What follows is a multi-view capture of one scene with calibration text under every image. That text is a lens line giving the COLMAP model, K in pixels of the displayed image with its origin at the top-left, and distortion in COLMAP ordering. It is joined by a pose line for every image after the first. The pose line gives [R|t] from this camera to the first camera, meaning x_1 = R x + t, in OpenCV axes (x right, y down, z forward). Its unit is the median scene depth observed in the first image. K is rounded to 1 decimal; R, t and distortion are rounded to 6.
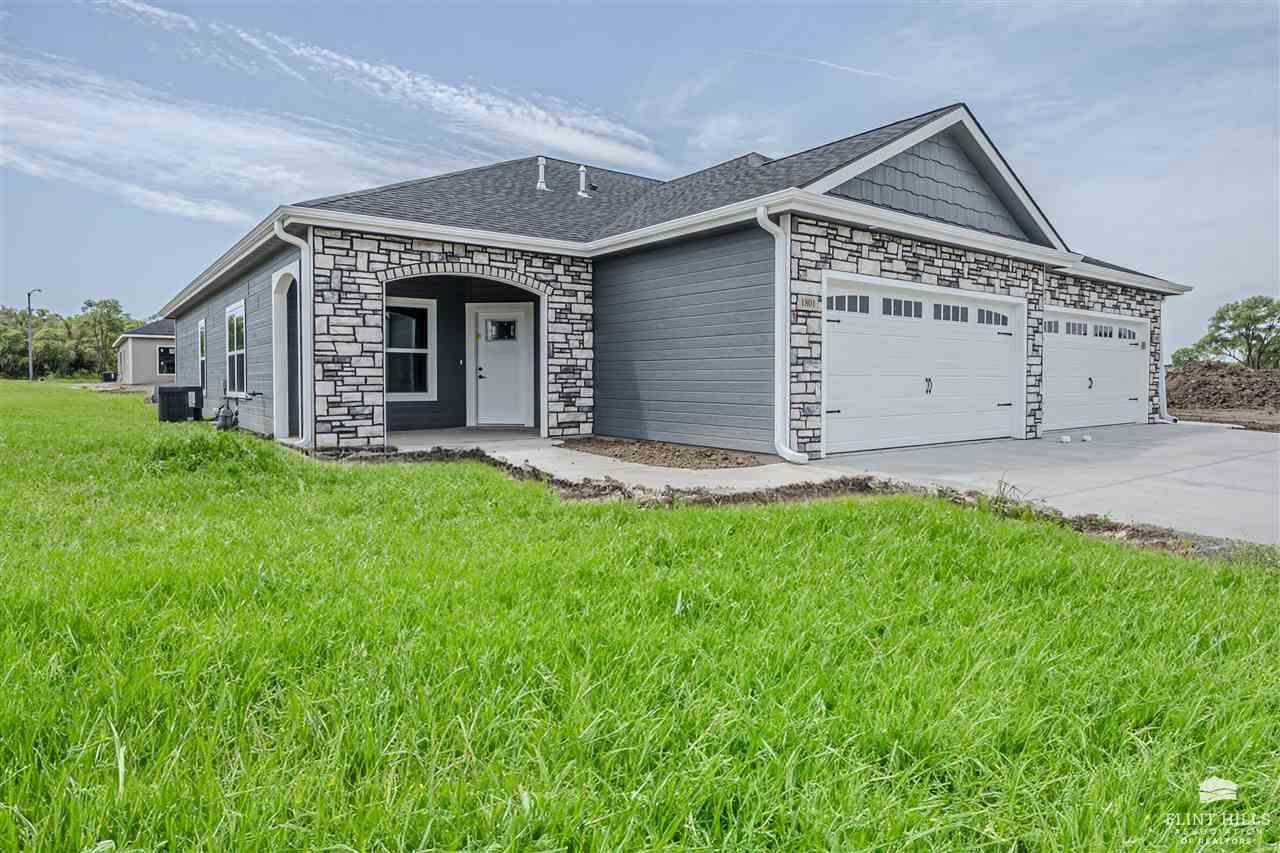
lens RADIAL K [[746.0, 0, 655.2], [0, 746.0, 405.2], [0, 0, 1]] dist [-0.017111, 0.022747]
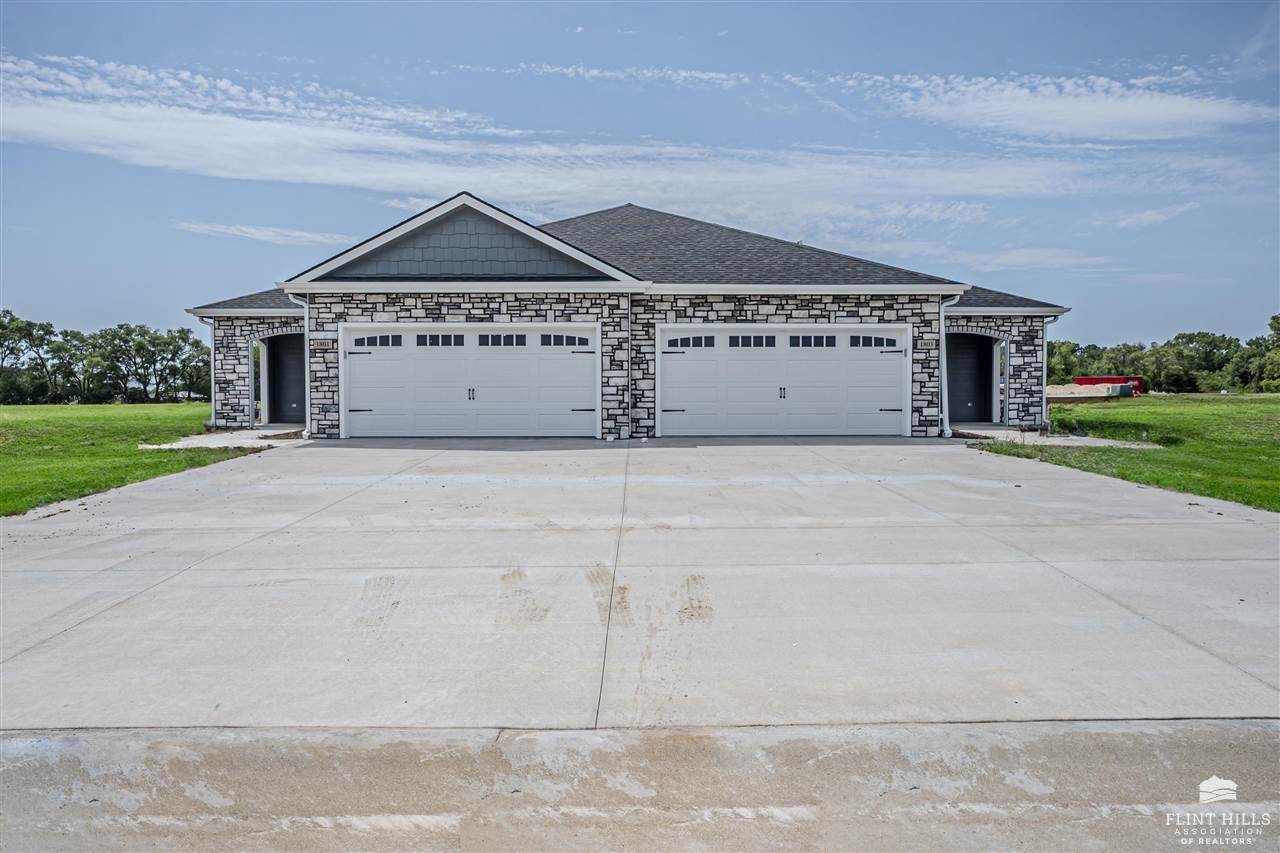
lens RADIAL K [[746.0, 0, 637.5], [0, 746.0, 421.9], [0, 0, 1]] dist [-0.017111, 0.022747]
pose [[0.791296, 0.018922, -0.611141, 1.575639], [-0.019447, 0.999794, 0.005775, 0.011884], [0.611124, 0.007315, 0.791501, 0.098977]]
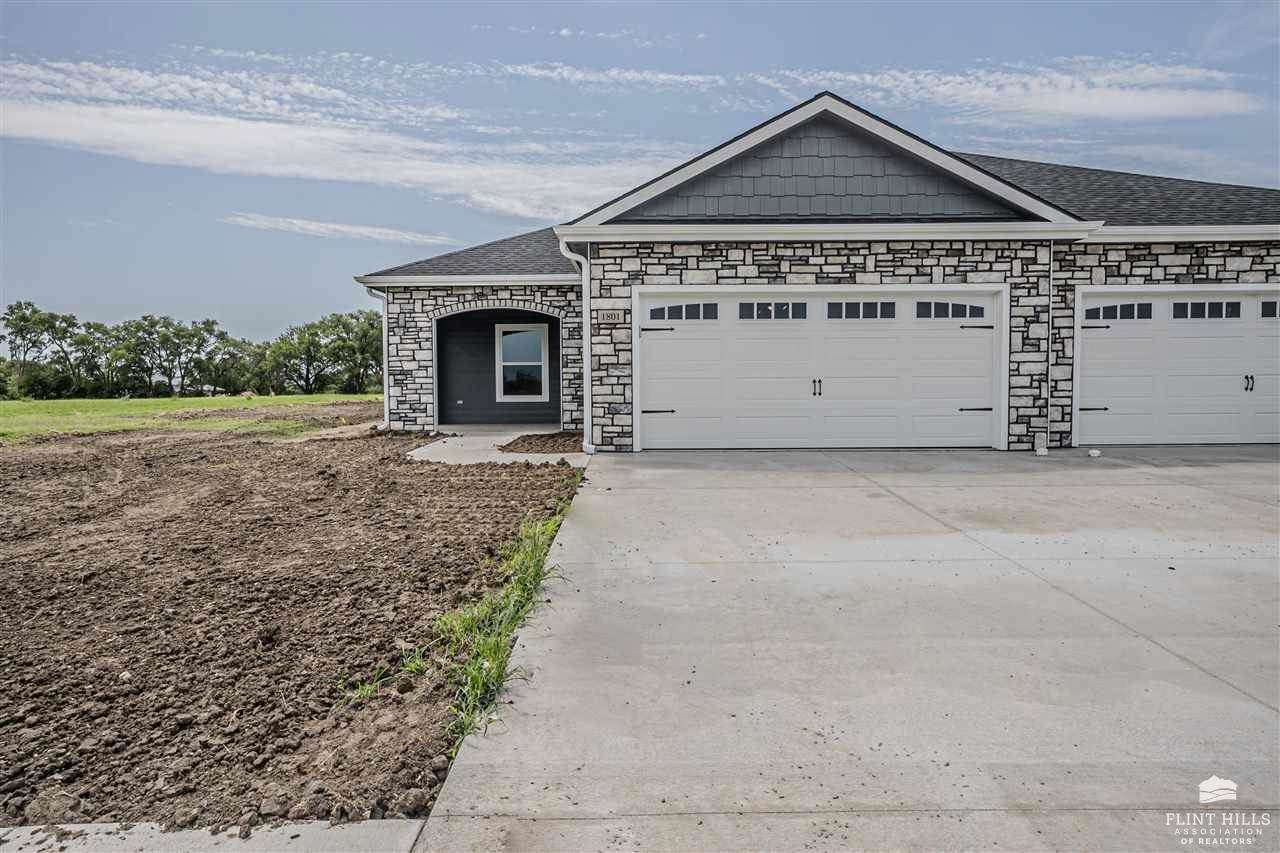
lens RADIAL K [[746.0, 0, 634.7], [0, 746.0, 427.3], [0, 0, 1]] dist [-0.017111, 0.022747]
pose [[0.784347, 0.027321, -0.619721, 0.846746], [-0.014570, 0.999565, 0.025627, 0.004306], [0.620151, -0.011071, 0.784404, 0.096263]]
